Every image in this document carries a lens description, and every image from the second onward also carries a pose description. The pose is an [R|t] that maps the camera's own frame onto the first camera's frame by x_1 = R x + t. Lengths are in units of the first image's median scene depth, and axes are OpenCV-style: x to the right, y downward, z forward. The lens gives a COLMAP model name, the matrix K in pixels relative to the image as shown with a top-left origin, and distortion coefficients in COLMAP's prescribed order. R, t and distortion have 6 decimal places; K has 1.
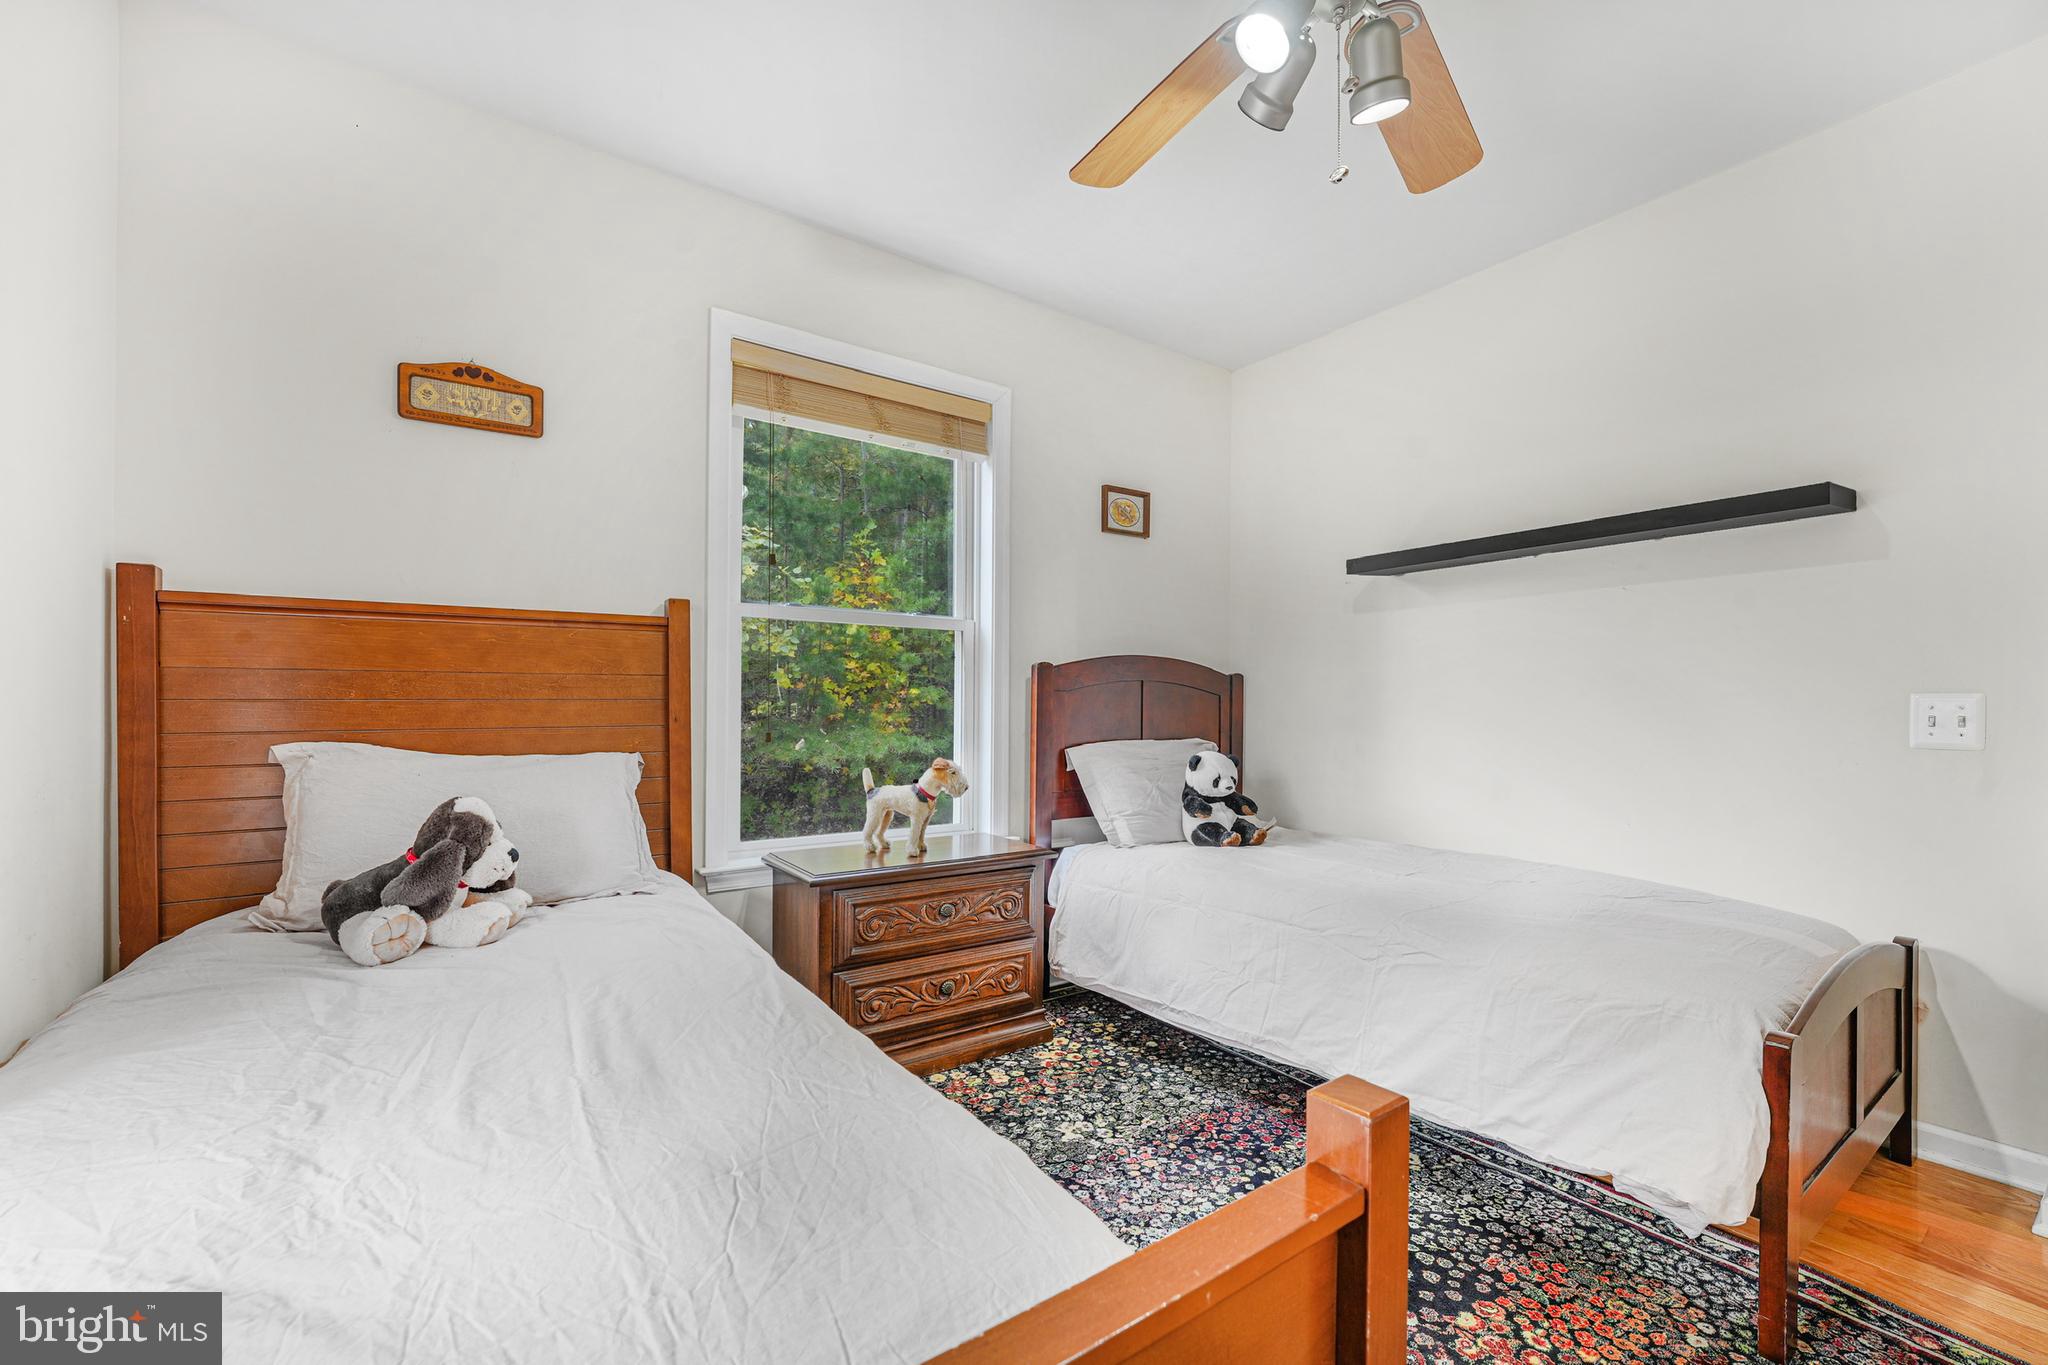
lens RADIAL K [[839.5, 0, 1024.2], [0, 839.5, 696.1], [0, 0, 1]] dist [-0.009088, -0.000061]
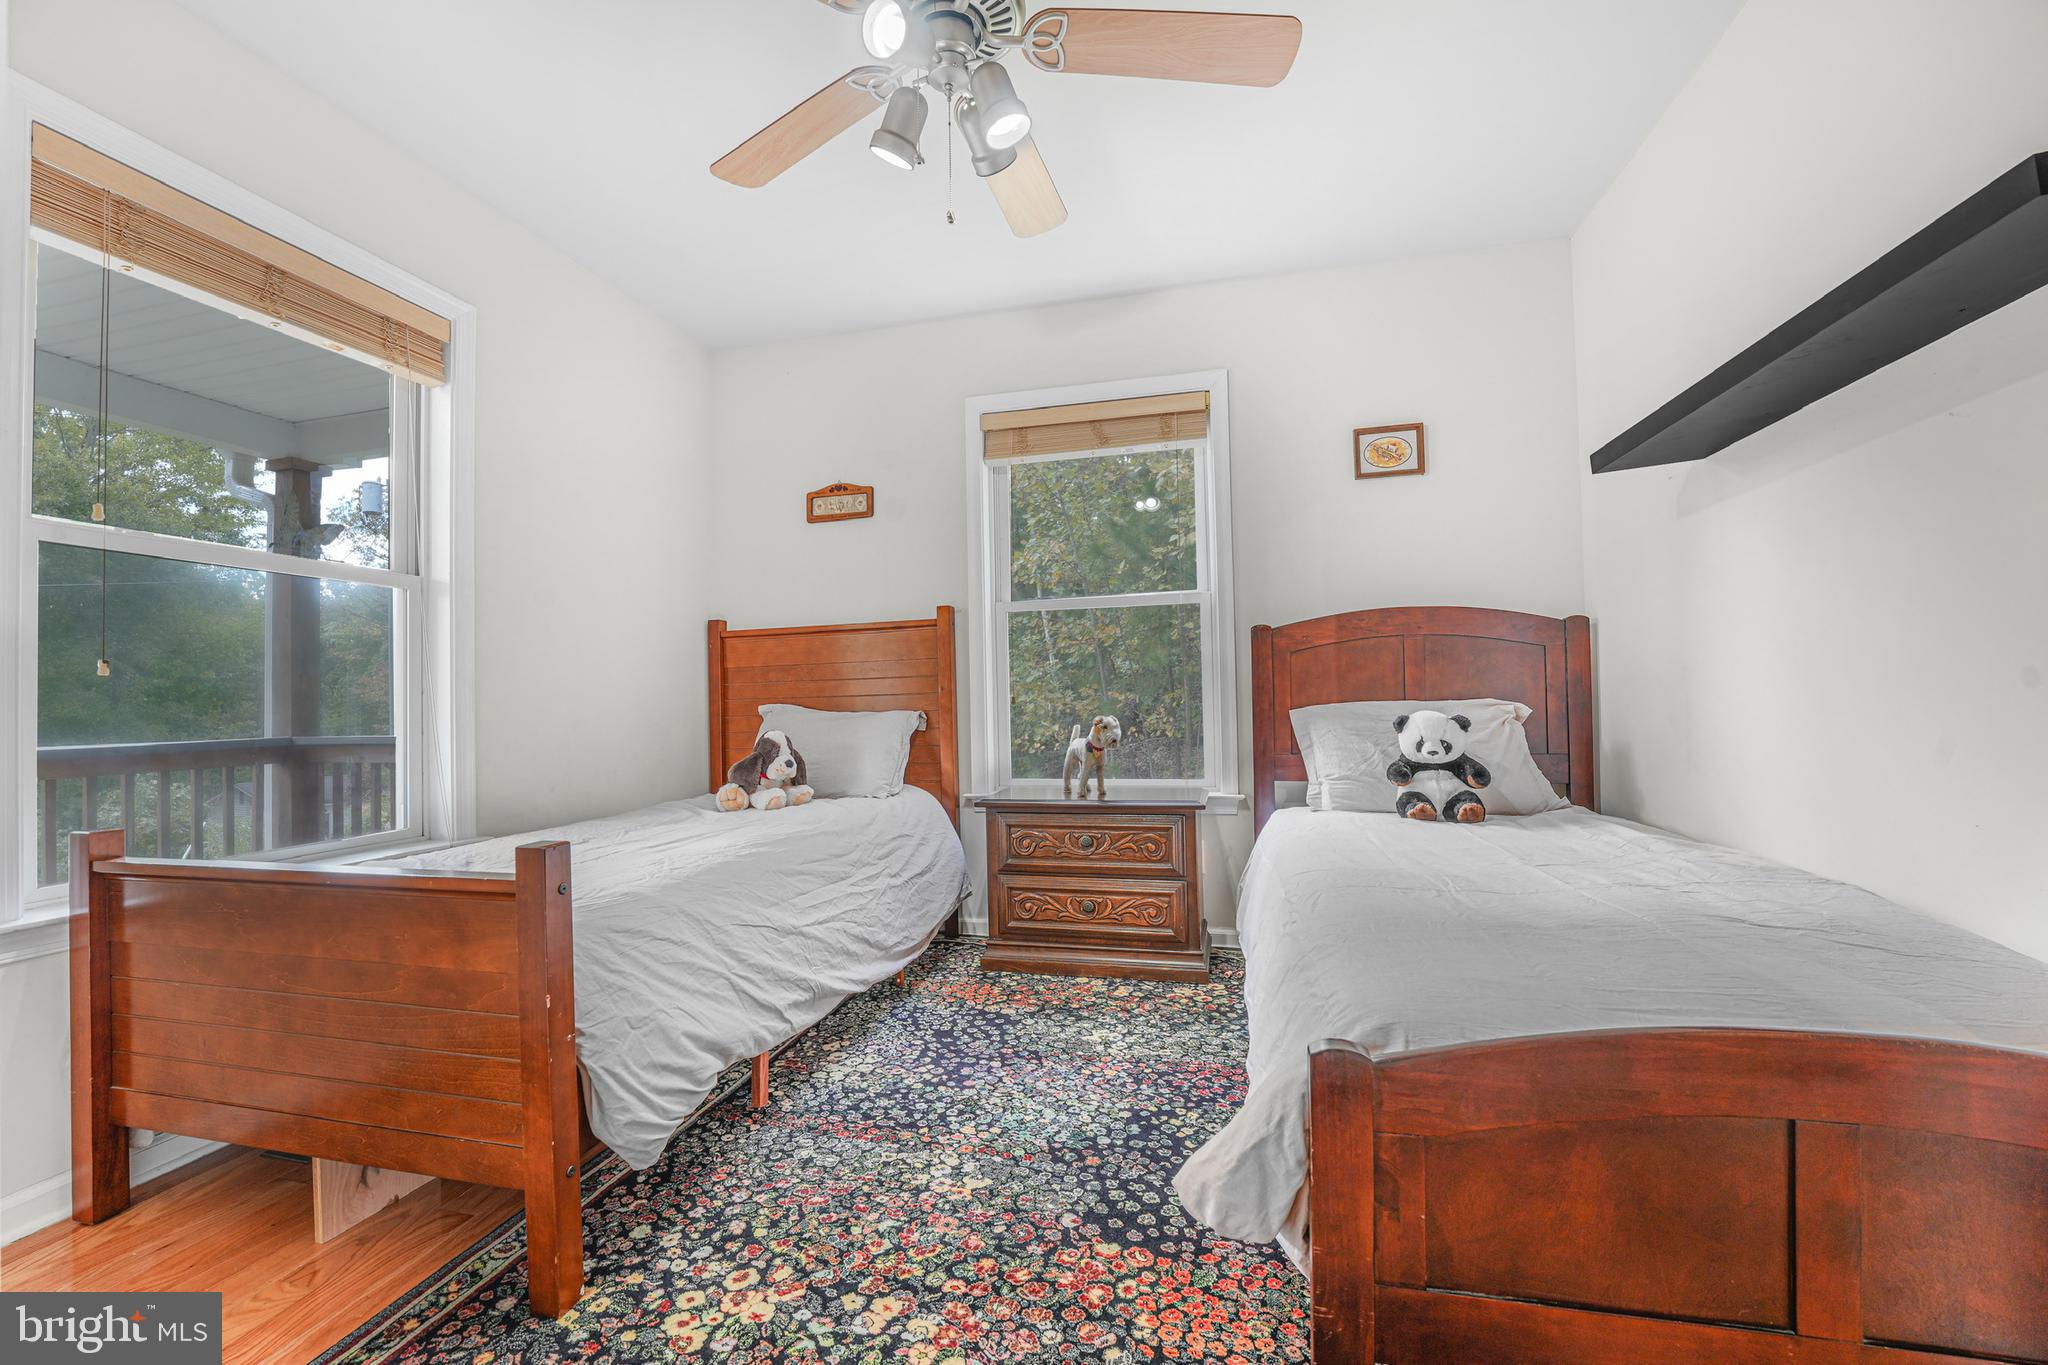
lens RADIAL K [[821.9, 0, 1024.5], [0, 821.9, 671.3], [0, 0, 1]] dist [-0.014485, 0.000022]
pose [[0.653245, -0.046263, -0.755732, 0.752826], [0.035187, 0.998908, -0.030735, 0.046390], [0.756328, -0.006514, 0.654160, 0.170069]]
